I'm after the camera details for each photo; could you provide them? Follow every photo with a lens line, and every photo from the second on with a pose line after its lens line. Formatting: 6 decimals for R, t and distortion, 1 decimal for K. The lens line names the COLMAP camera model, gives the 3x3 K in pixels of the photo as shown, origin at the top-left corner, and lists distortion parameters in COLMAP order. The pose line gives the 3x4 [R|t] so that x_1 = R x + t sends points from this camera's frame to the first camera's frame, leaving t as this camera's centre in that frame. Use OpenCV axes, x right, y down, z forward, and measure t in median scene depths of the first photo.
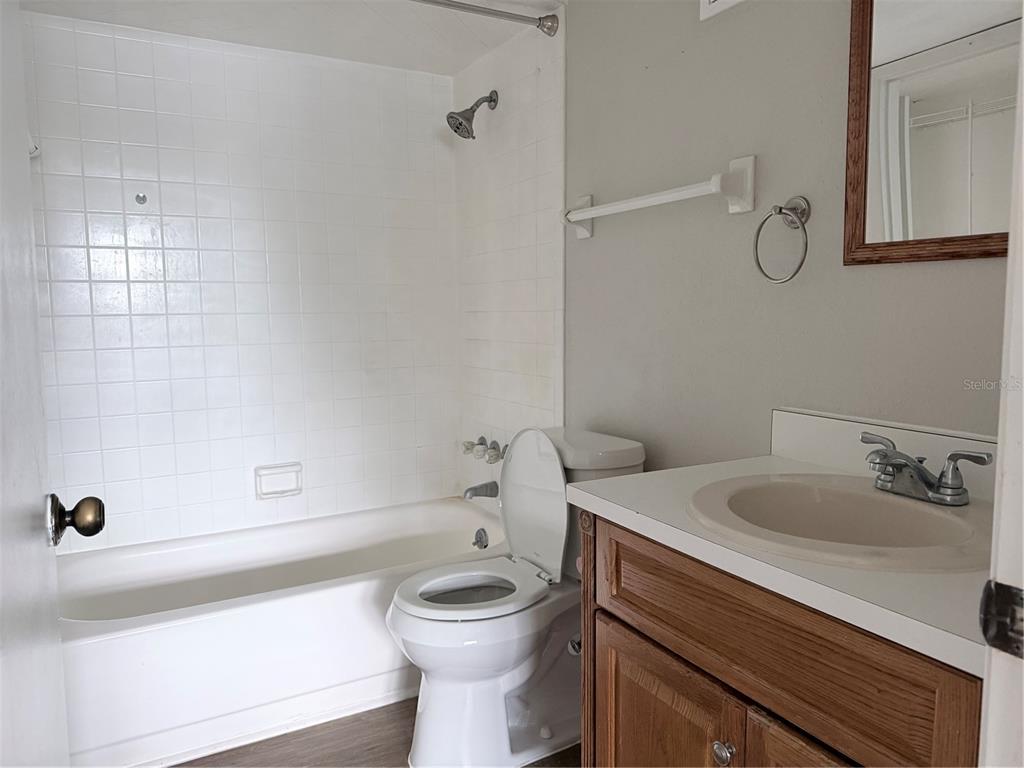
lens RADIAL K [[726.7, 0, 512.0], [0, 726.7, 384.0], [0, 0, 1]] dist [-0.000965, -0.000747]
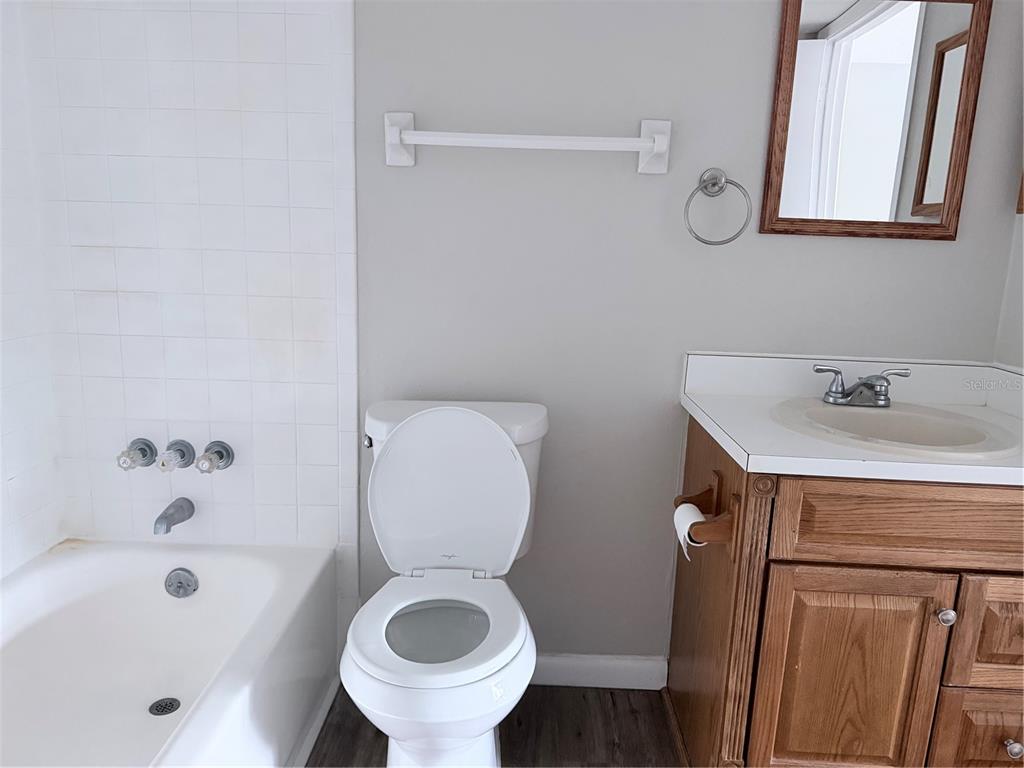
lens RADIAL K [[726.7, 0, 512.0], [0, 726.7, 384.0], [0, 0, 1]] dist [-0.000965, -0.000747]
pose [[0.511692, -0.141762, 0.847393, -0.893448], [0.053728, 0.989643, 0.133116, -0.101410], [-0.857487, -0.022585, 0.514010, 0.758710]]
